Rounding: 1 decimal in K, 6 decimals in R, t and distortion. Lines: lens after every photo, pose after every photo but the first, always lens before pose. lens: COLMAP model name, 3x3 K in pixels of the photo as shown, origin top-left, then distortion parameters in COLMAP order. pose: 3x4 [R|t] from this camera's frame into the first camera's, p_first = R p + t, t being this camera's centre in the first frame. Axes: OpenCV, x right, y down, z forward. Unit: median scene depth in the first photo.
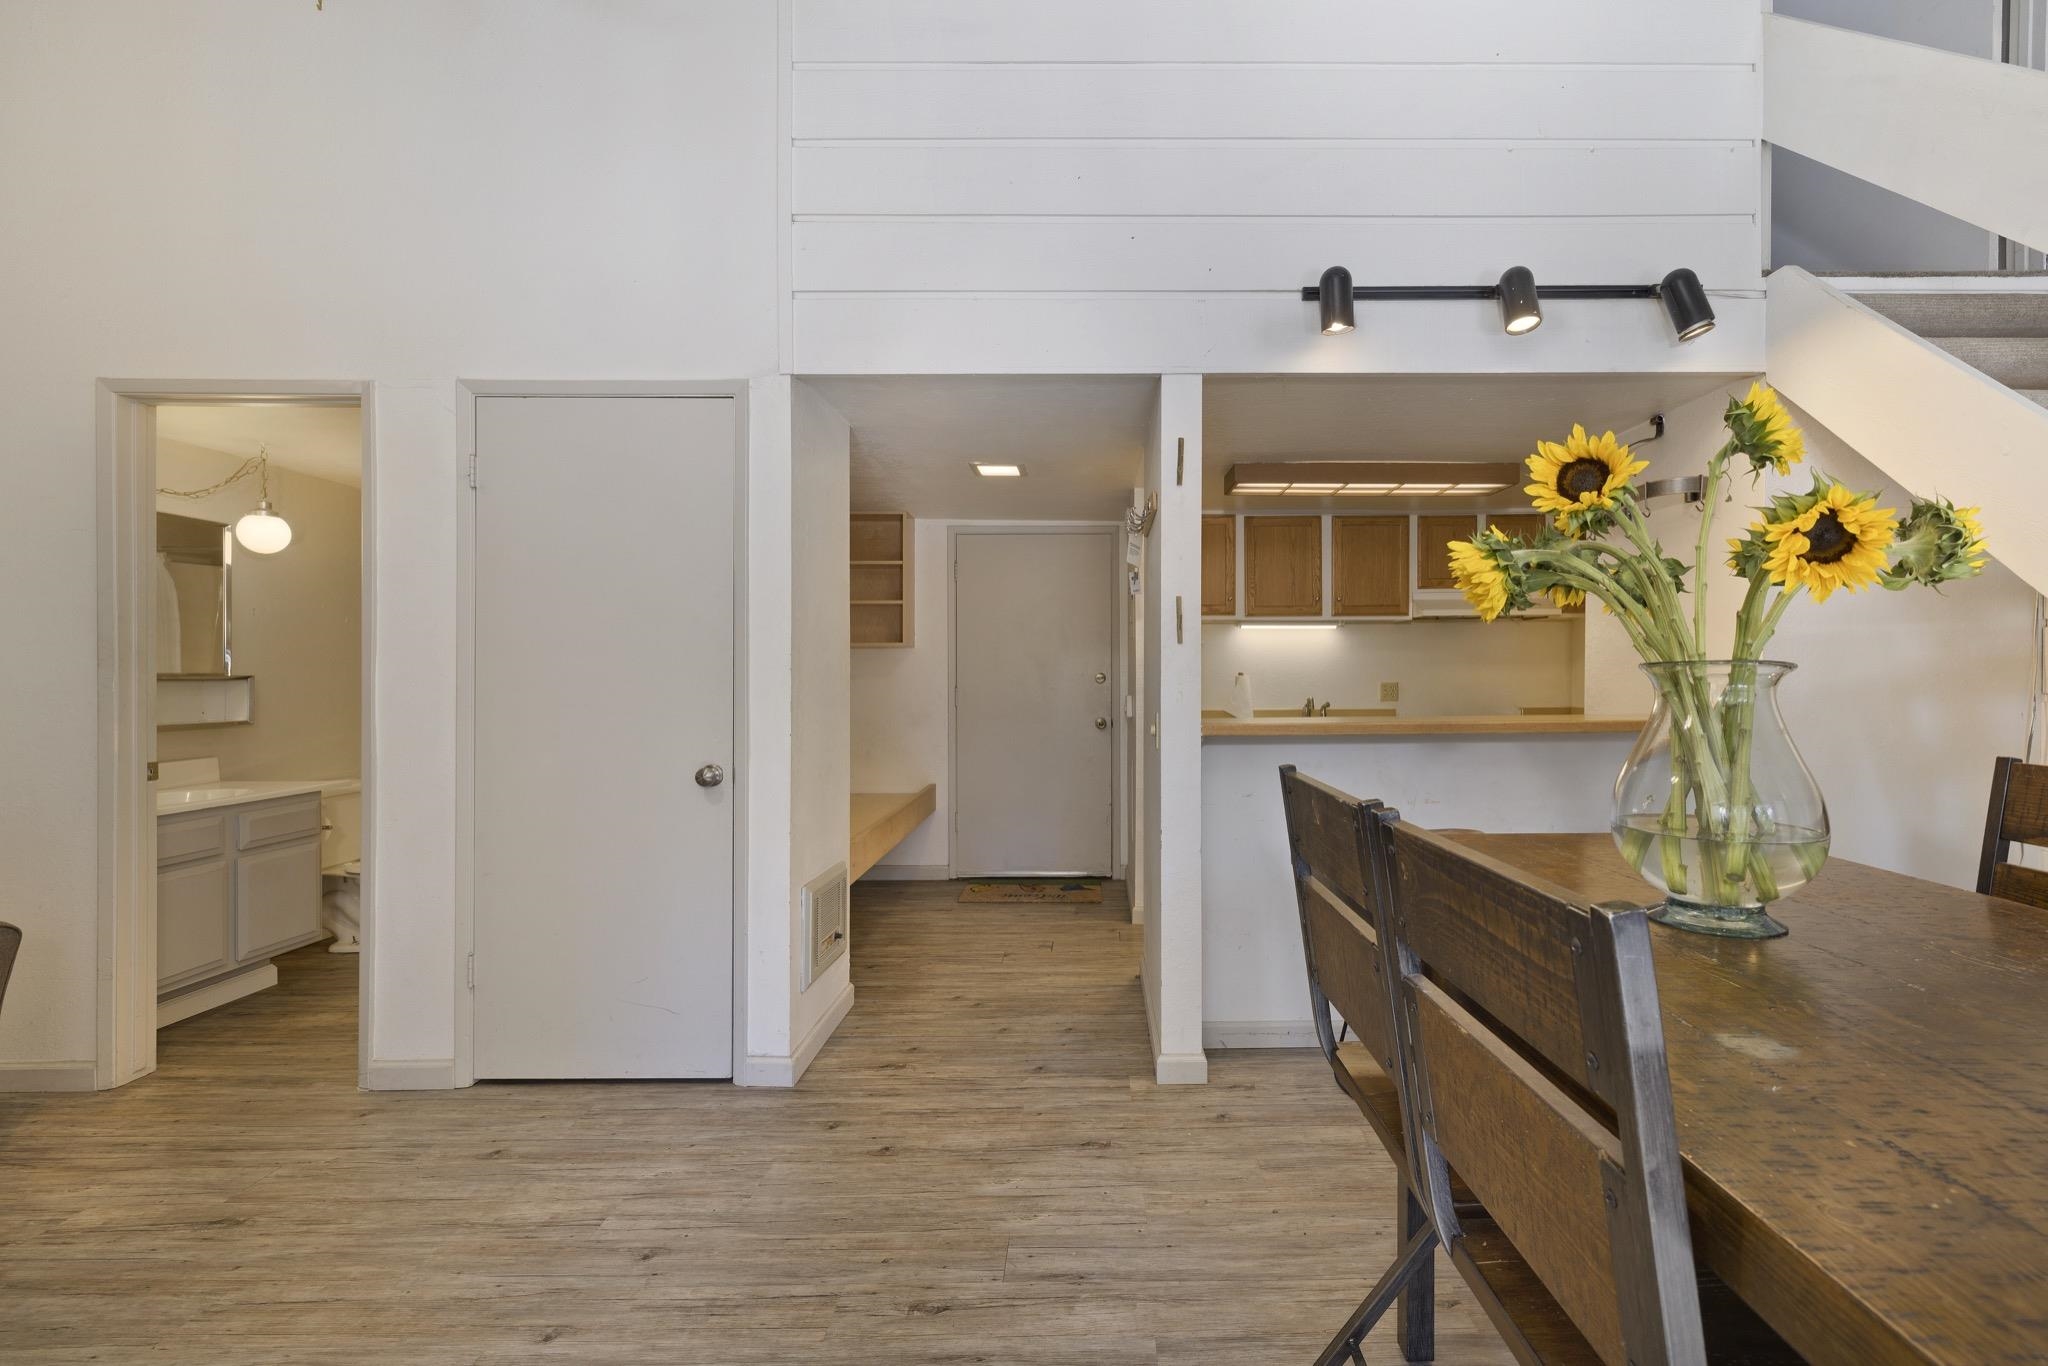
lens RADIAL K [[893.6, 0, 1093.5], [0, 893.6, 685.9], [0, 0, 1]] dist [-0.001395, -0.000578]
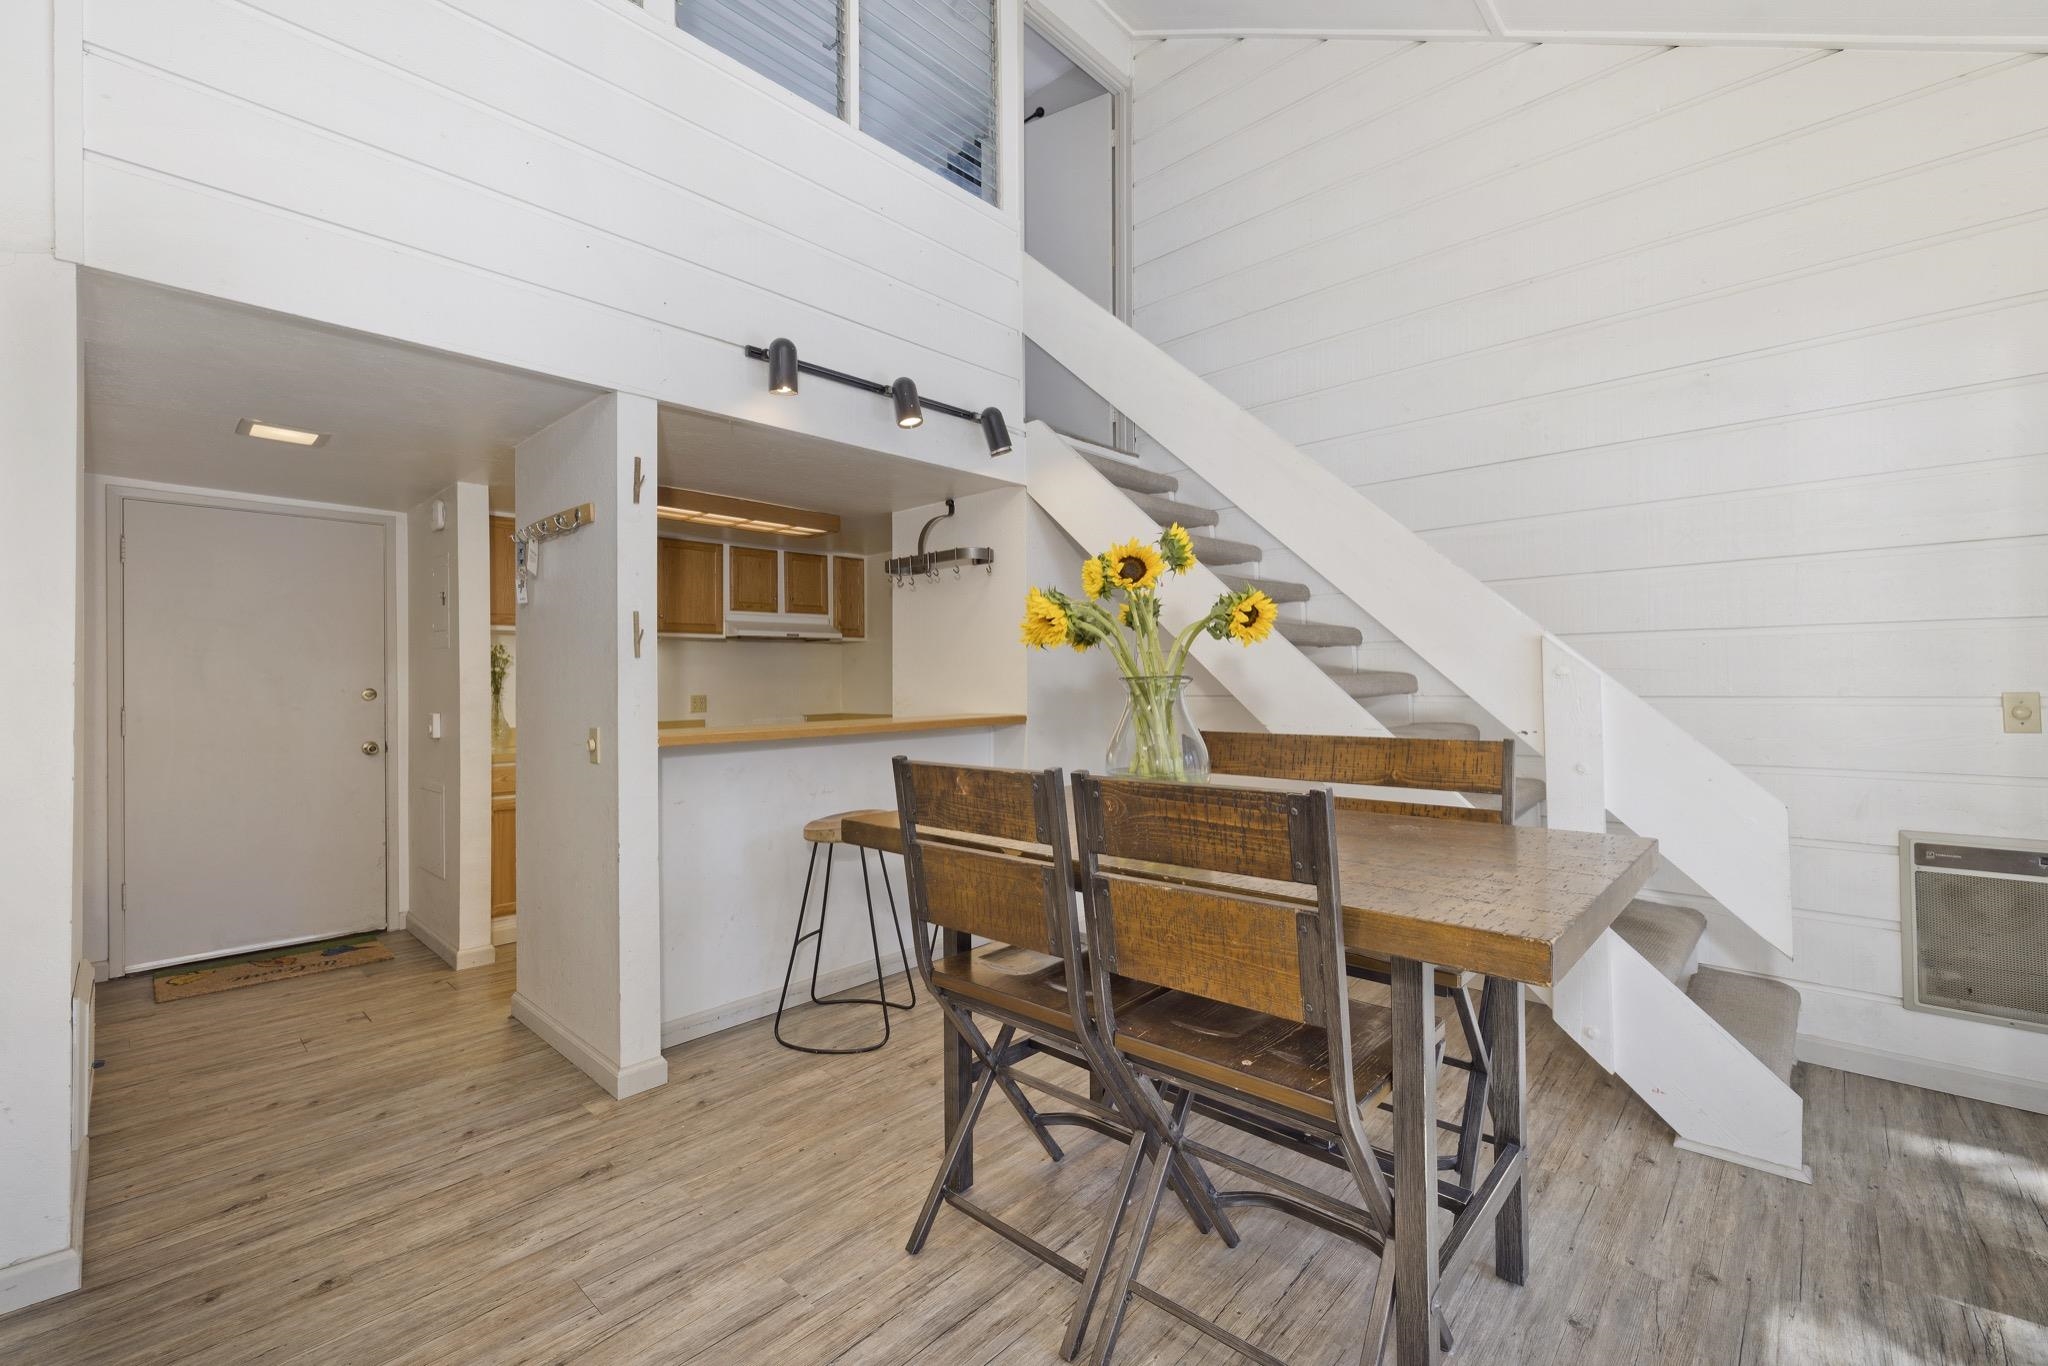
lens RADIAL K [[851.9, 0, 1014.8], [0, 851.9, 683.0], [0, 0, 1]] dist [-0.002286, -0.000207]
pose [[0.695083, -0.001645, 0.718928, -0.312169], [0.015491, 0.999799, -0.012689, 0.000684], [-0.718763, 0.019957, 0.694969, 0.016089]]
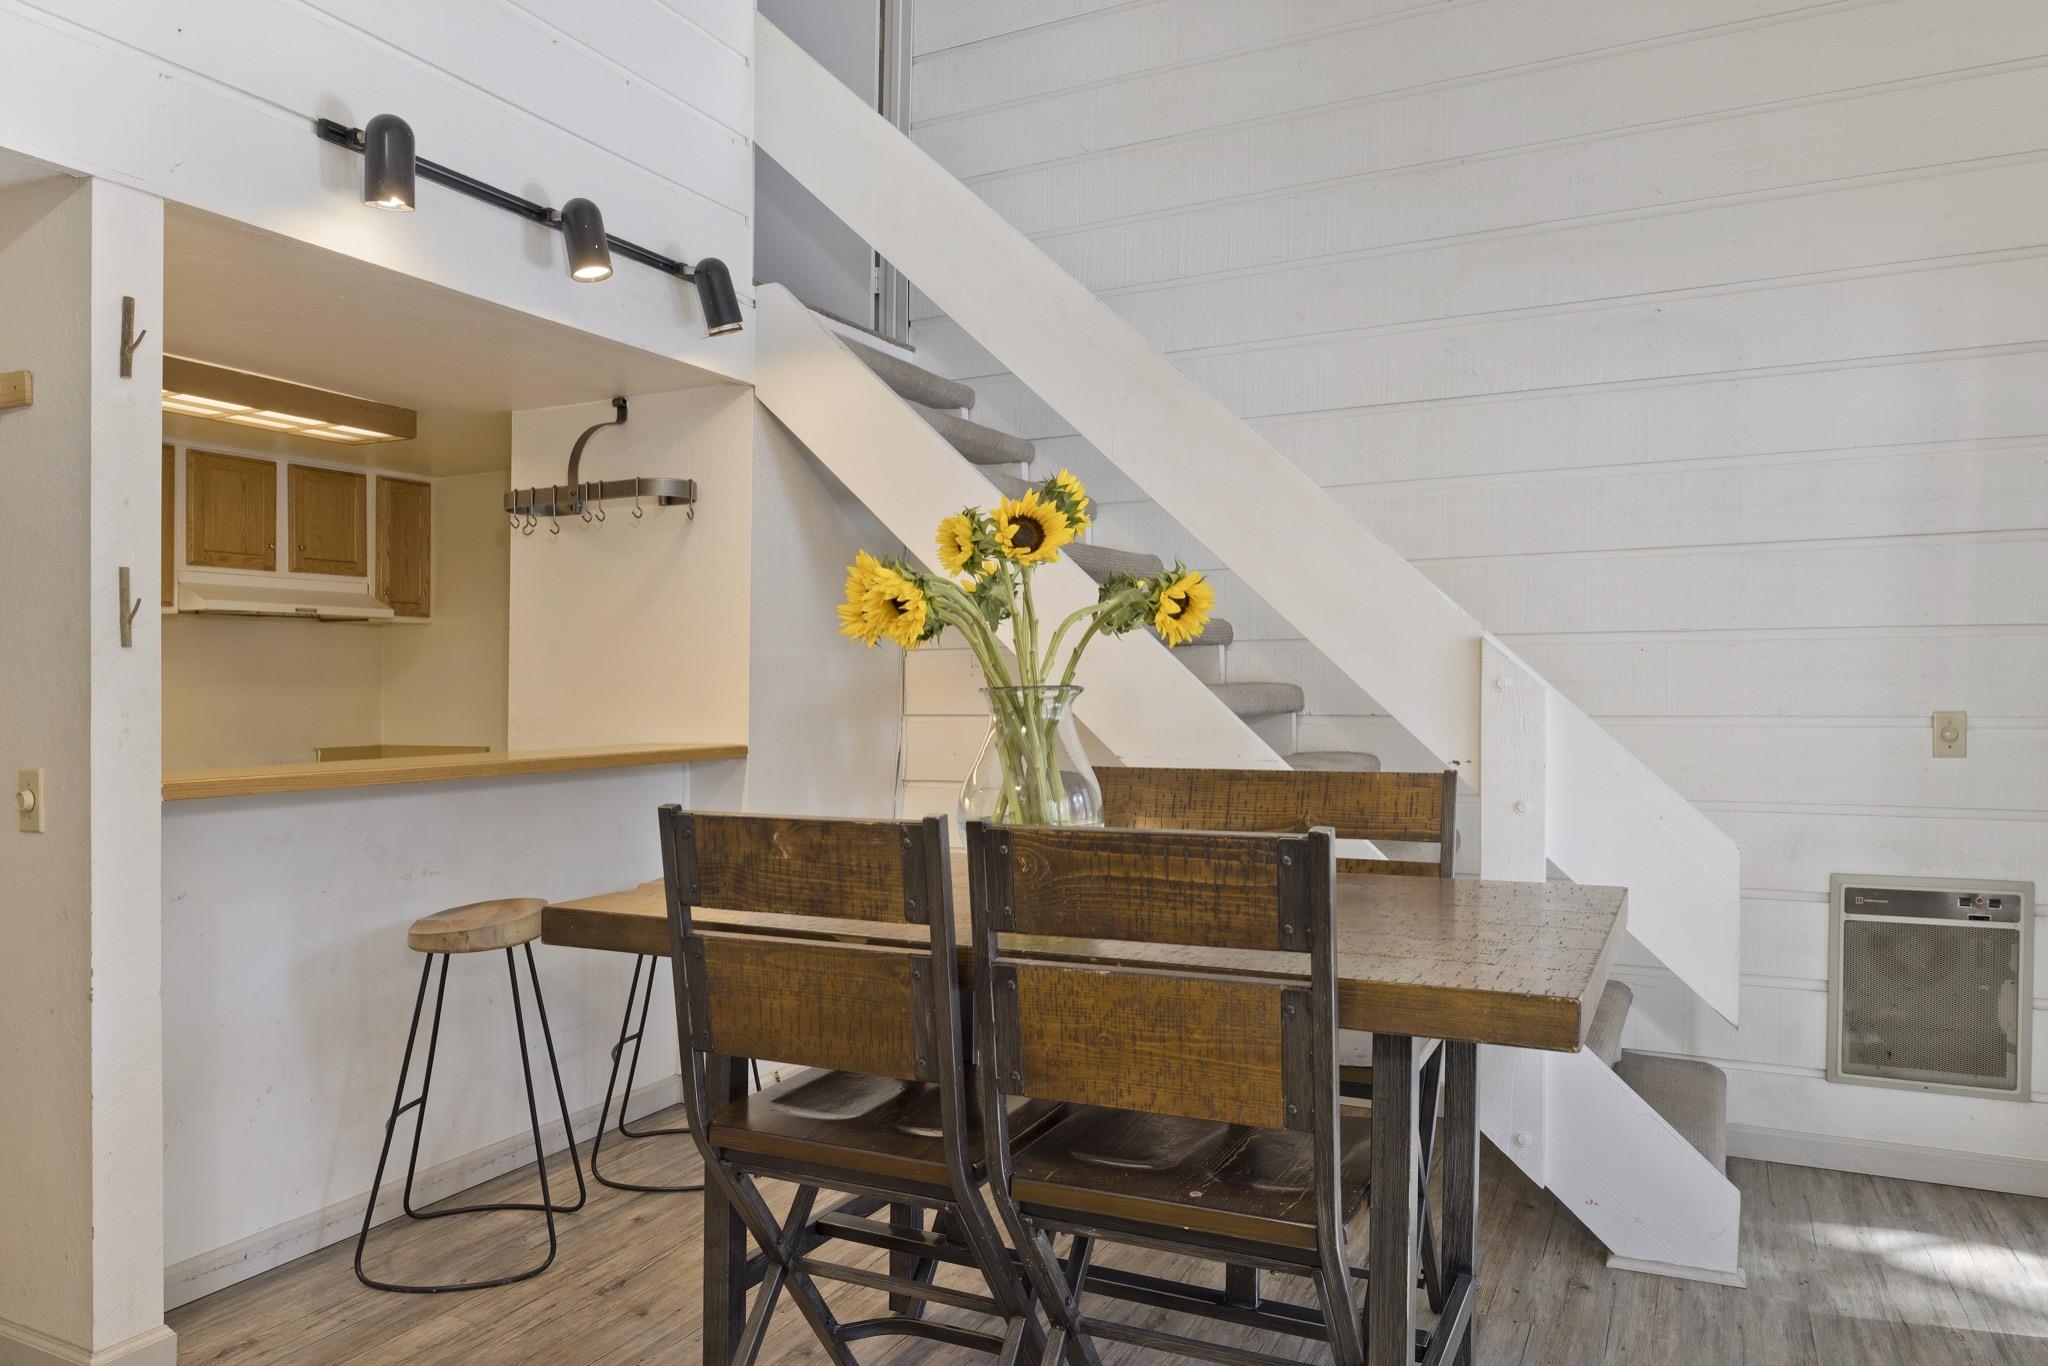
lens RADIAL K [[1354.9, 0, 1023.5], [0, 1354.9, 756.0], [0, 0, 1]] dist [-0.004782, -0.000926]
pose [[0.456719, -0.038241, 0.888789, -0.449521], [0.013830, 0.999260, 0.035887, 0.000368], [-0.889504, -0.004098, 0.456910, 0.072302]]
